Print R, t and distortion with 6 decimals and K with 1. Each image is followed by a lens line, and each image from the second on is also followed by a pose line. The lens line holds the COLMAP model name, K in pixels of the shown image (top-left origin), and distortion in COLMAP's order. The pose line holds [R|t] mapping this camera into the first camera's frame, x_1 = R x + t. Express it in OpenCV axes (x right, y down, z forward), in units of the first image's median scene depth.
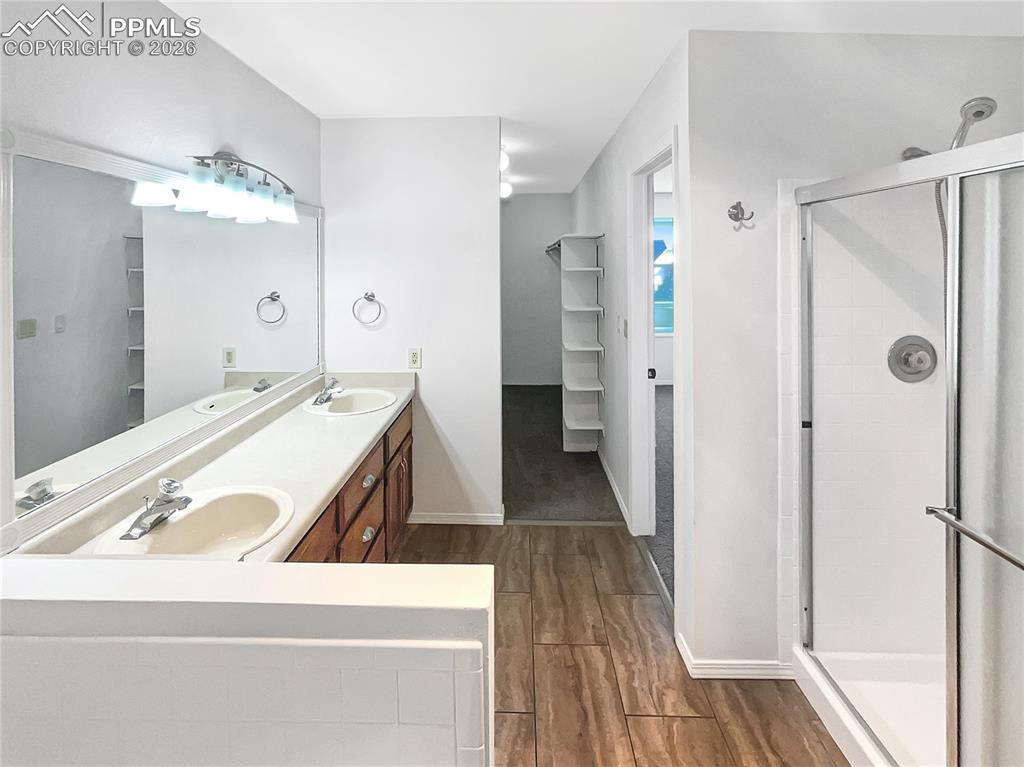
lens RADIAL K [[495.9, 0, 506.9], [0, 495.9, 323.5], [0, 0, 1]] dist [-0.000383, -0.000407]
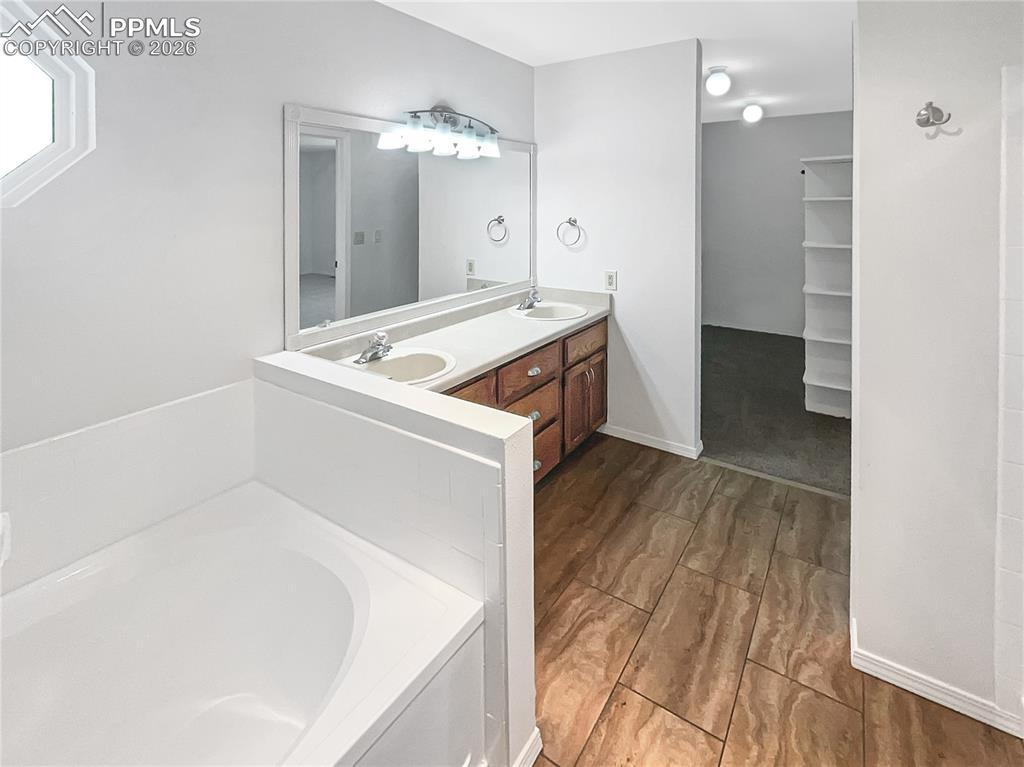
lens RADIAL K [[500.0, 0, 512.2], [0, 500.0, 282.0], [0, 0, 1]] dist [0.001453, 0.000471]
pose [[0.845000, 0.082914, -0.528299, 0.256991], [-0.063080, 0.996464, 0.055495, 0.032761], [0.531032, -0.013568, 0.847243, -0.043480]]
